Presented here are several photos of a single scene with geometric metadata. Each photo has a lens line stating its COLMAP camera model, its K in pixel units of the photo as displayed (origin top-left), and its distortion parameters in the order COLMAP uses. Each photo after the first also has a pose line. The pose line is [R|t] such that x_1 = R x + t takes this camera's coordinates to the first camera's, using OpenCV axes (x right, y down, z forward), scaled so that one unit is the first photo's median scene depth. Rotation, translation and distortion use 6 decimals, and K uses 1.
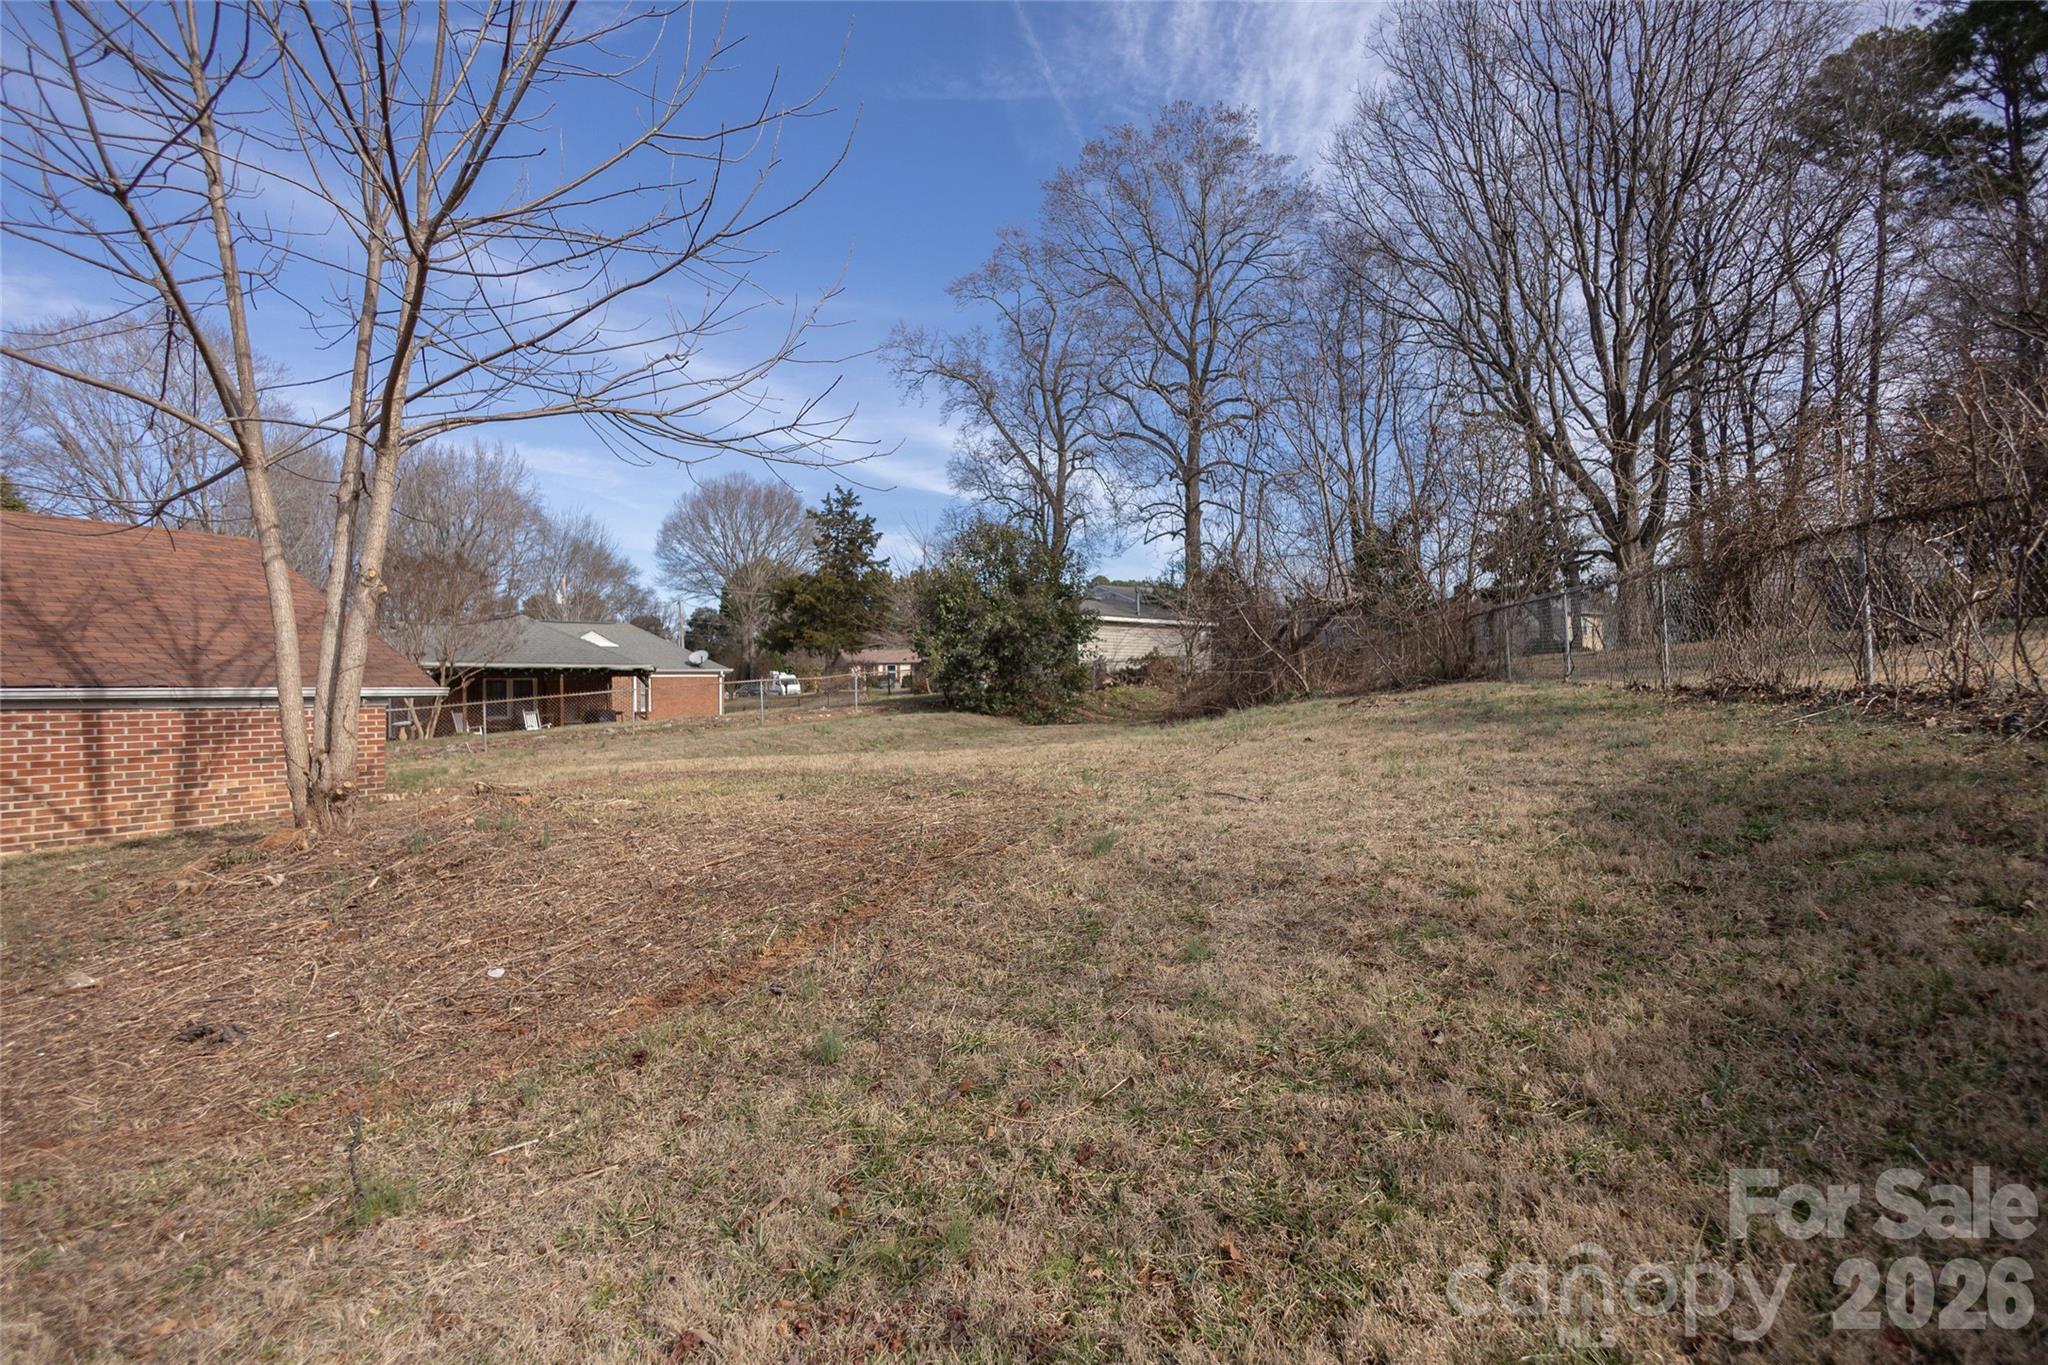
lens RADIAL K [[1015.8, 0, 1024.0], [0, 1015.8, 682.5], [0, 0, 1]] dist [0.017064, -0.010609]
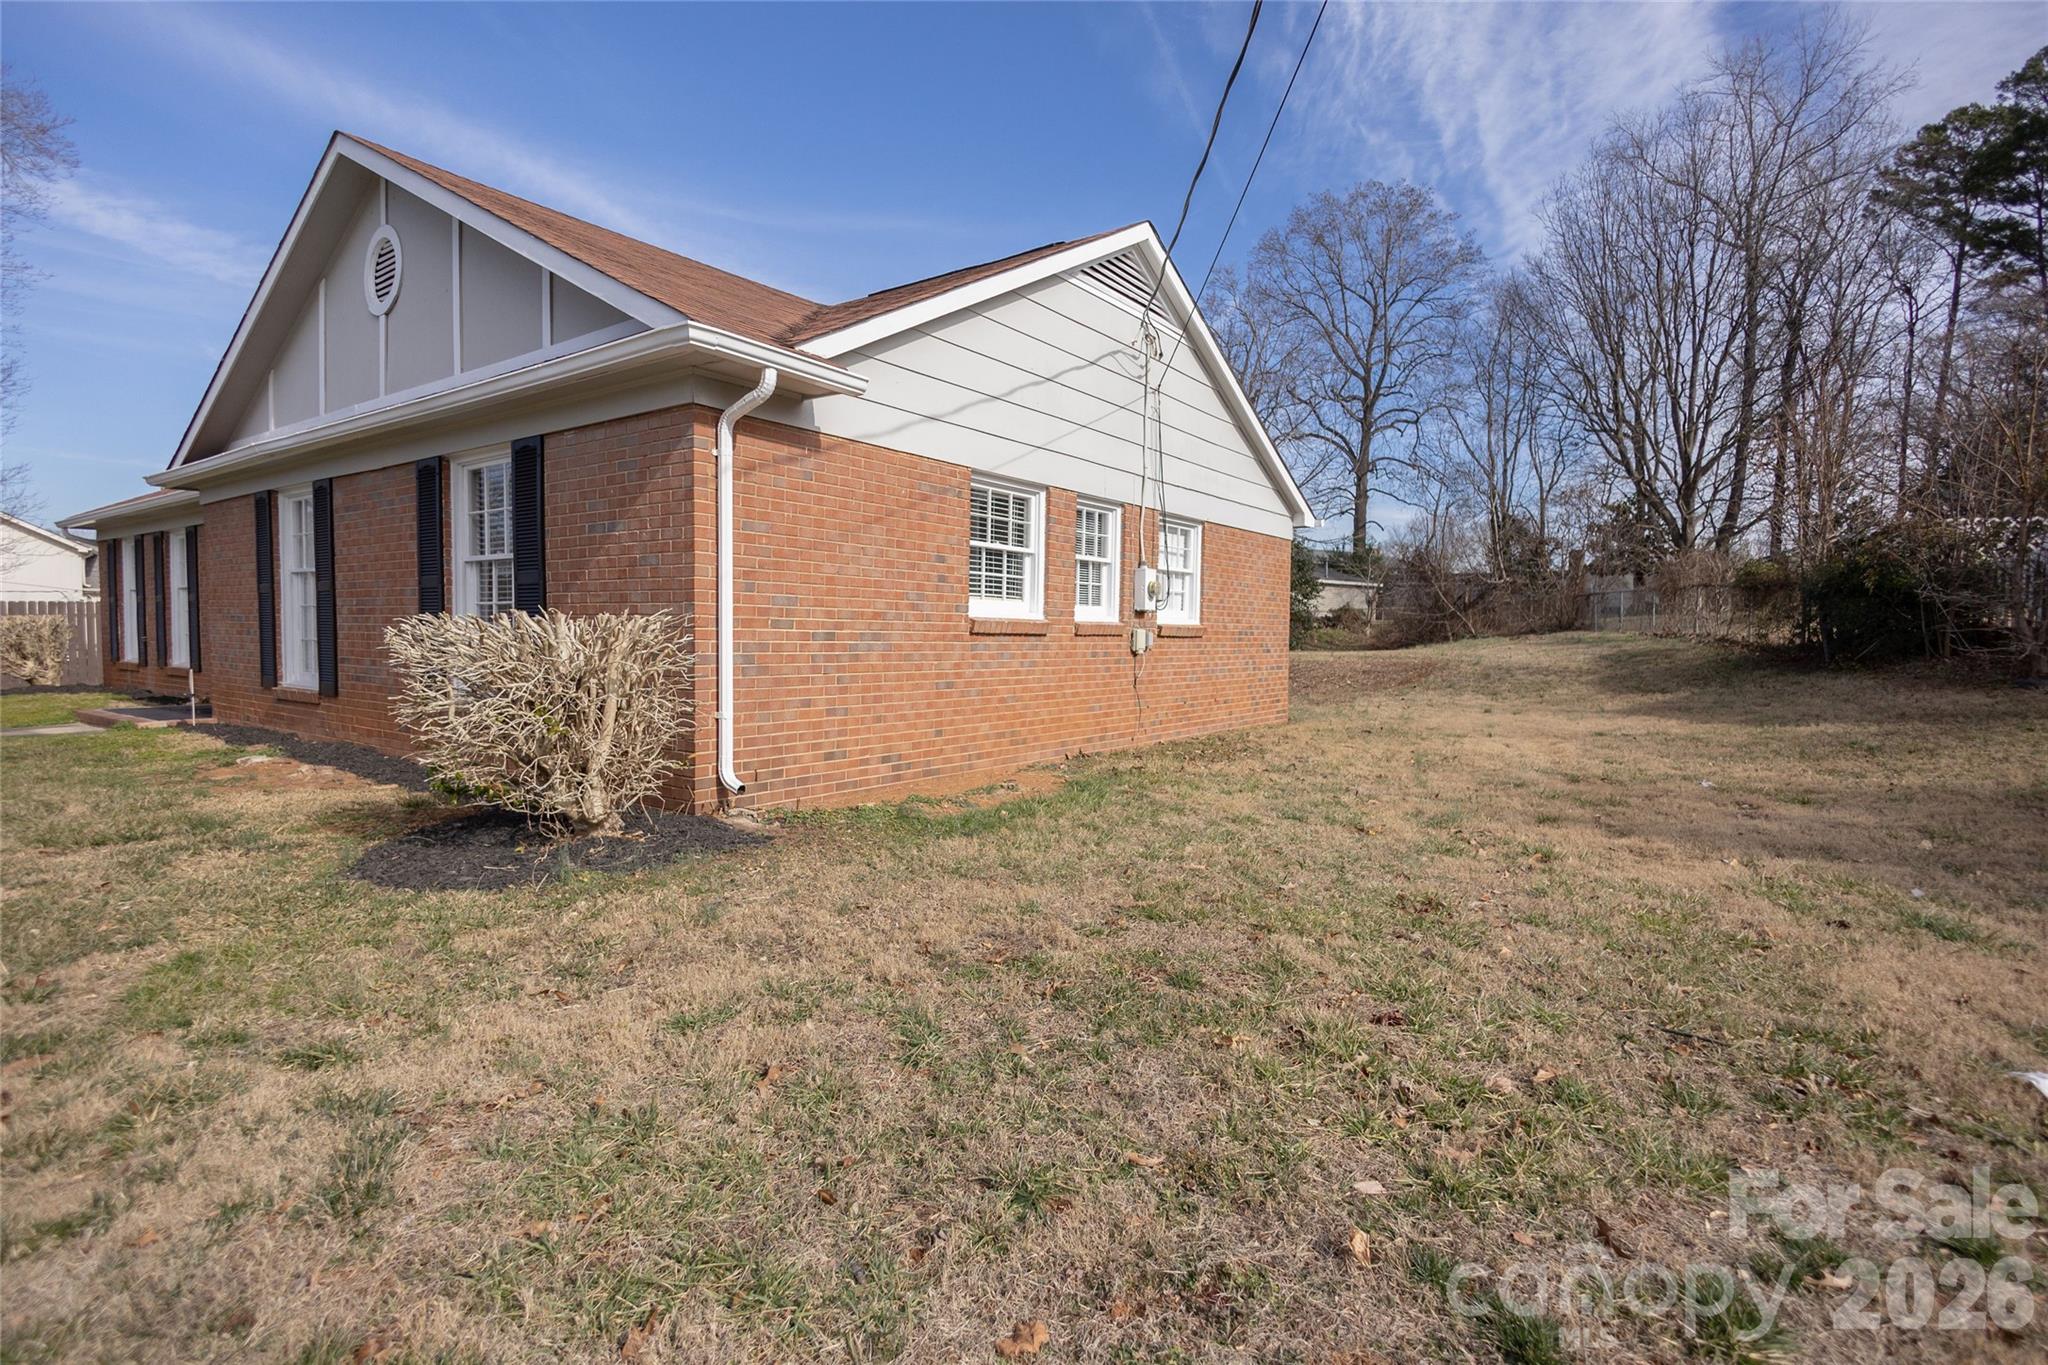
lens RADIAL K [[946.5, 0, 1028.1], [0, 946.5, 683.2], [0, 0, 1]] dist [-0.002309, -0.000260]
pose [[0.992837, 0.037478, -0.113444, -0.113753], [-0.030110, 0.997367, 0.065981, 0.003289], [0.115618, -0.062092, 0.991351, -0.267746]]
